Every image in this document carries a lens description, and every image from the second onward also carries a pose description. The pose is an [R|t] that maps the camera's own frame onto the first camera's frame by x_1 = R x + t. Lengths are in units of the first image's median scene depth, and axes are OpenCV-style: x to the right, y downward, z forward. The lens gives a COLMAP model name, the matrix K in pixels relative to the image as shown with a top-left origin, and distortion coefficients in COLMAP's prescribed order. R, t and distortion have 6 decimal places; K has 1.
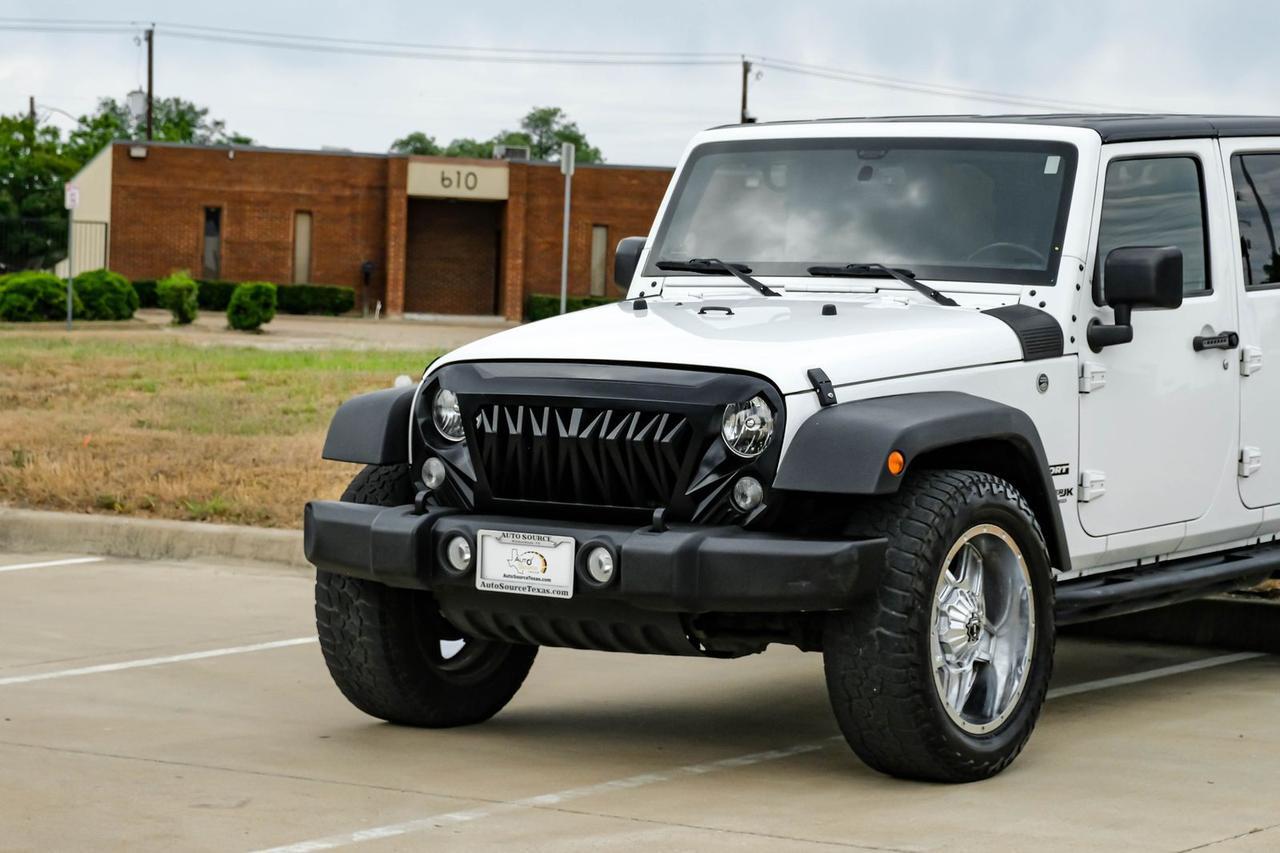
lens RADIAL K [[3565.3, 0, 645.0], [0, 3565.3, 405.1], [0, 0, 1]] dist [0.132063, 0.728285]
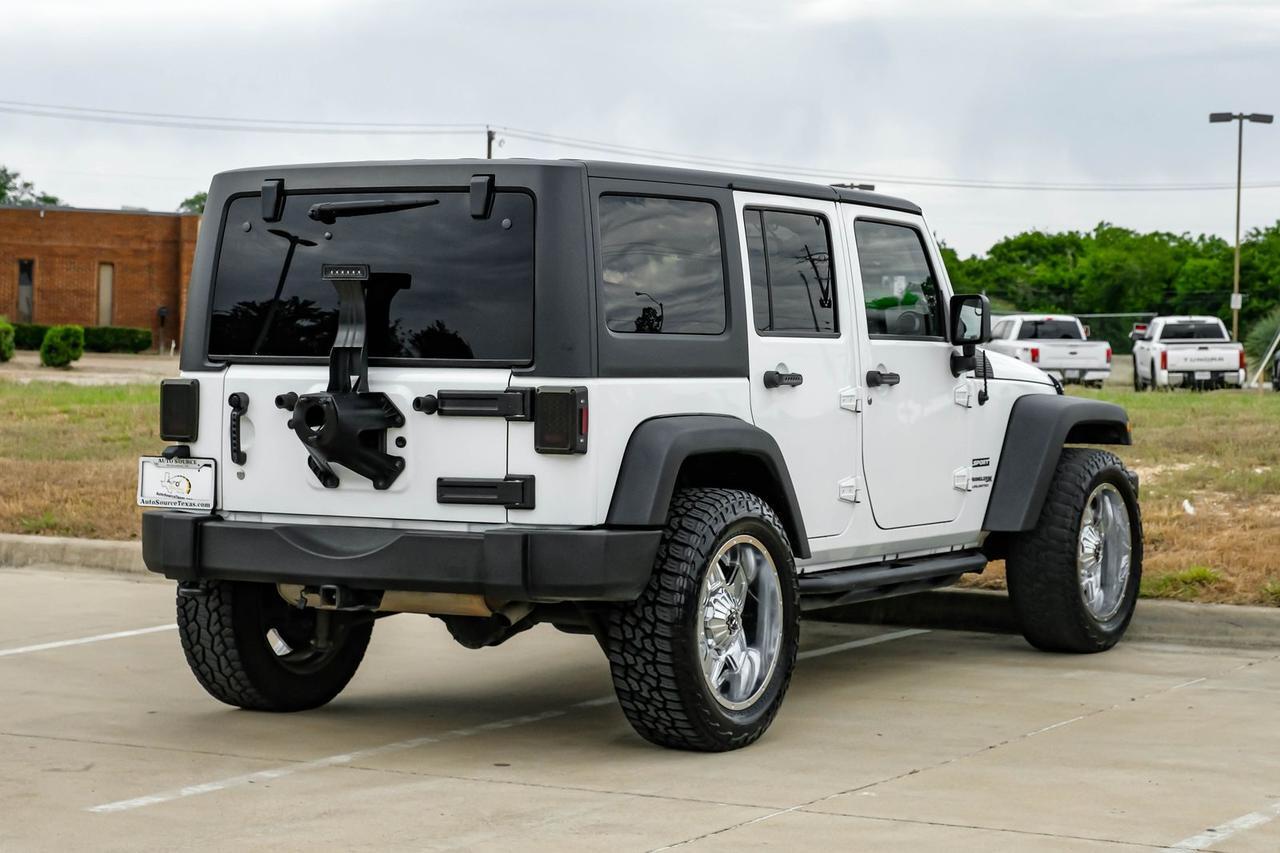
lens RADIAL K [[3565.3, 0, 645.0], [0, 3565.3, 405.1], [0, 0, 1]] dist [0.132063, 0.728285]
pose [[0.997098, -0.010476, 0.075405, -0.012216], [0.010536, 0.999944, -0.000397, -0.007385], [-0.075397, 0.001191, 0.997153, -0.189029]]
